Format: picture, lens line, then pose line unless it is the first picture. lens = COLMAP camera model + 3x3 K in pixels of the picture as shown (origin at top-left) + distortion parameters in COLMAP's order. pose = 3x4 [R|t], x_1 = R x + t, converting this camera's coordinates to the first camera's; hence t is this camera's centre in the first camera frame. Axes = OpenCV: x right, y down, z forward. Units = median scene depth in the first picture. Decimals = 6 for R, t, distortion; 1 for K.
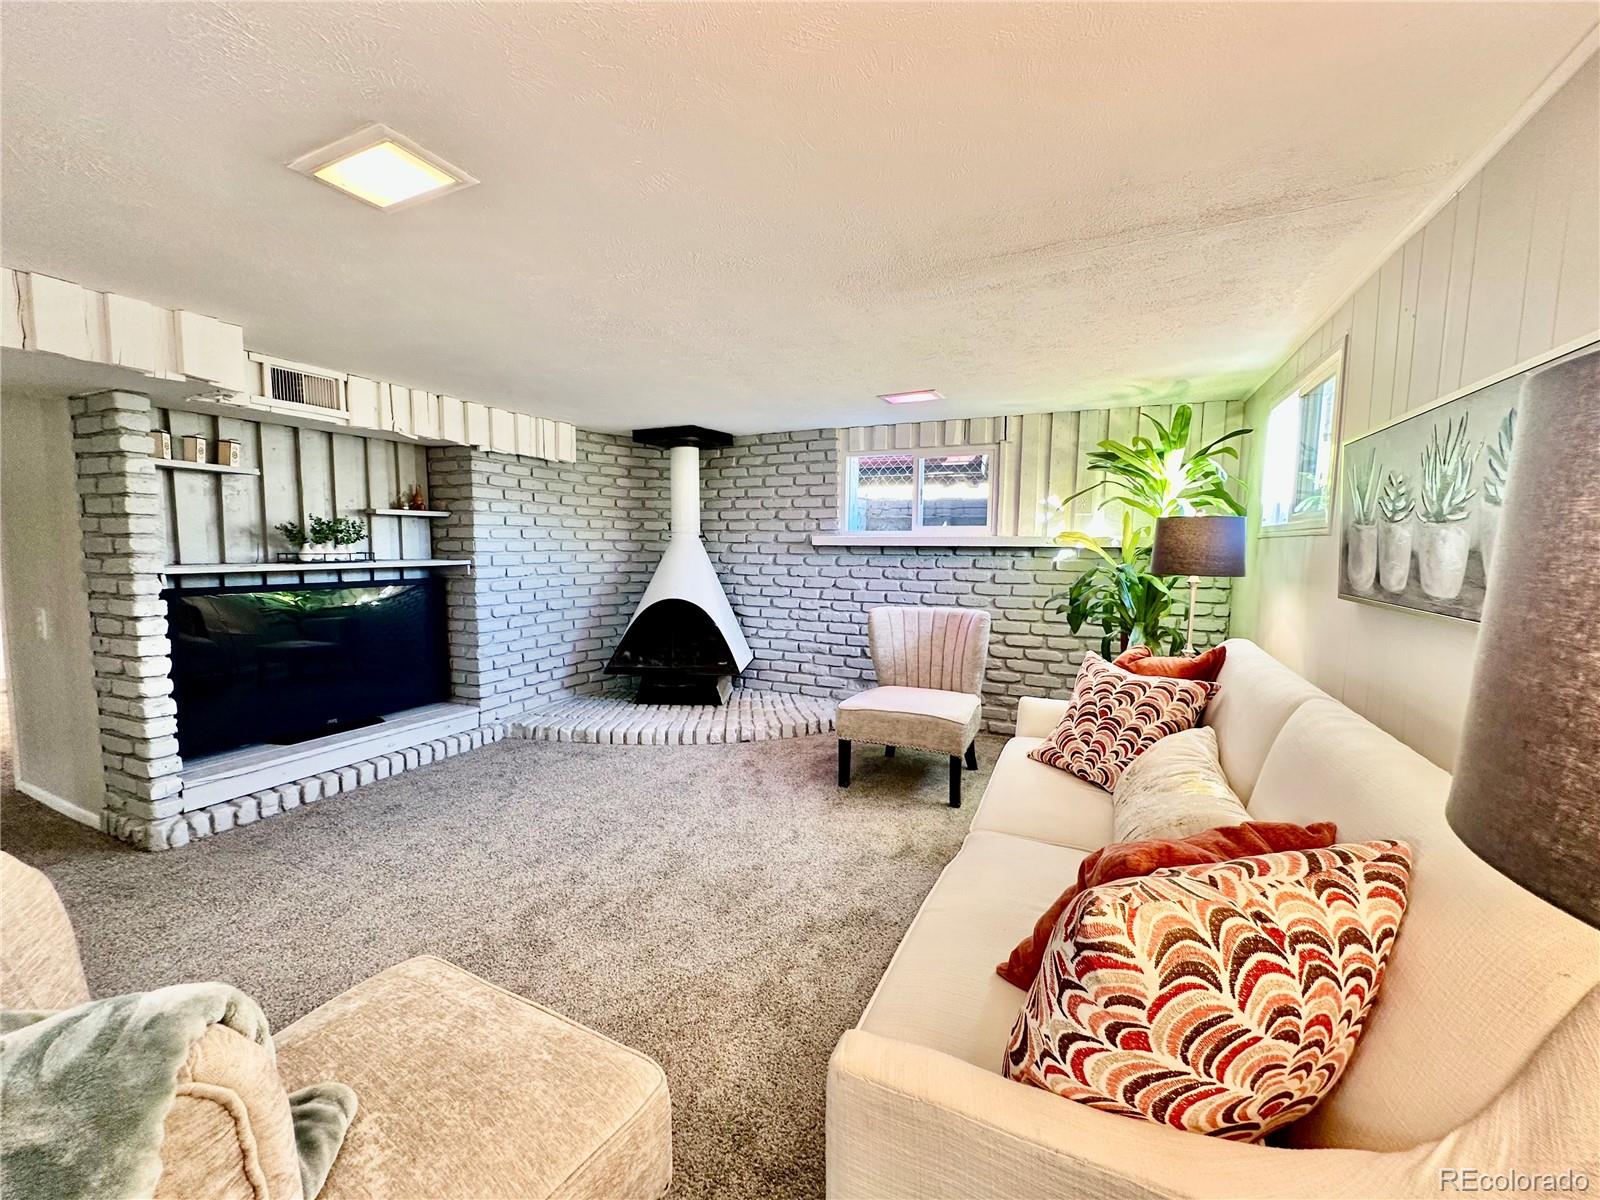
lens RADIAL K [[636.0, 0, 796.9], [0, 636.0, 602.9], [0, 0, 1]] dist [-0.000976, 0.000616]
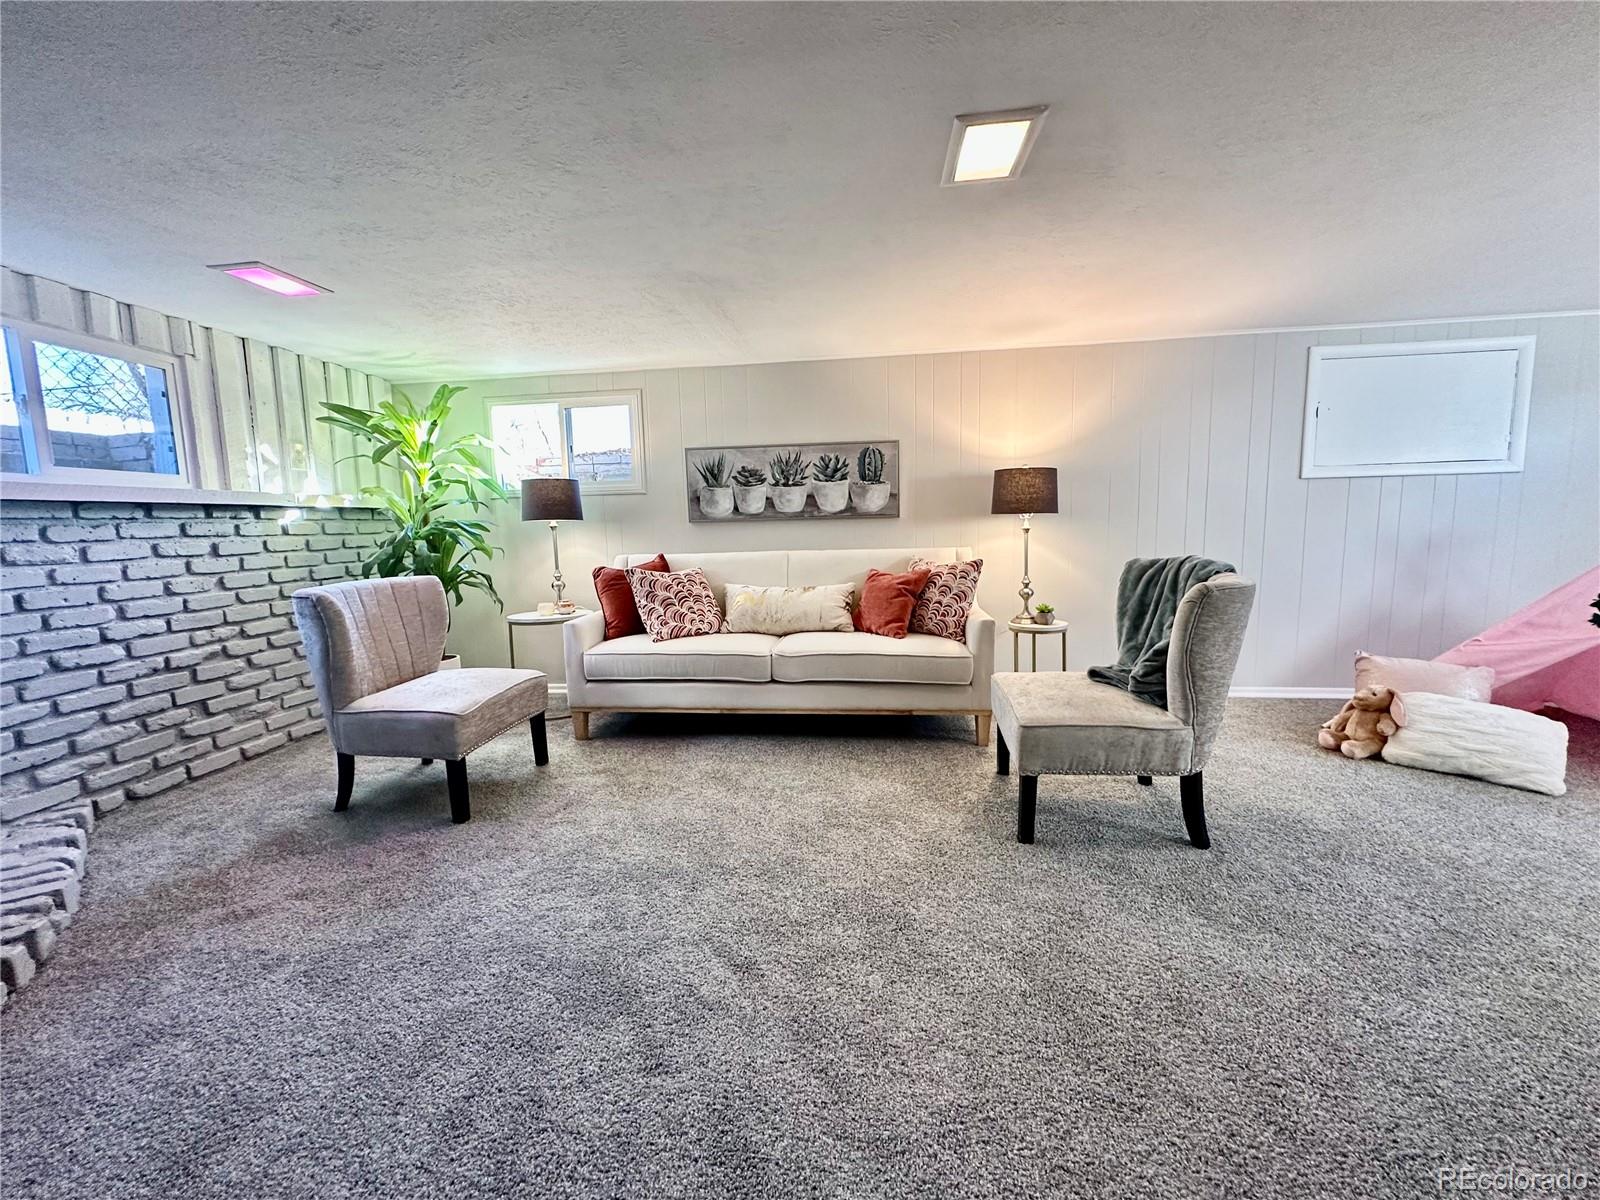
lens RADIAL K [[636.0, 0, 801.2], [0, 636.0, 598.6], [0, 0, 1]] dist [-0.000976, 0.000616]
pose [[-0.327770, -0.112362, 0.938052, -0.729552], [0.111575, 0.981350, 0.156534, -0.028324], [-0.938146, 0.155971, -0.309121, 0.758768]]
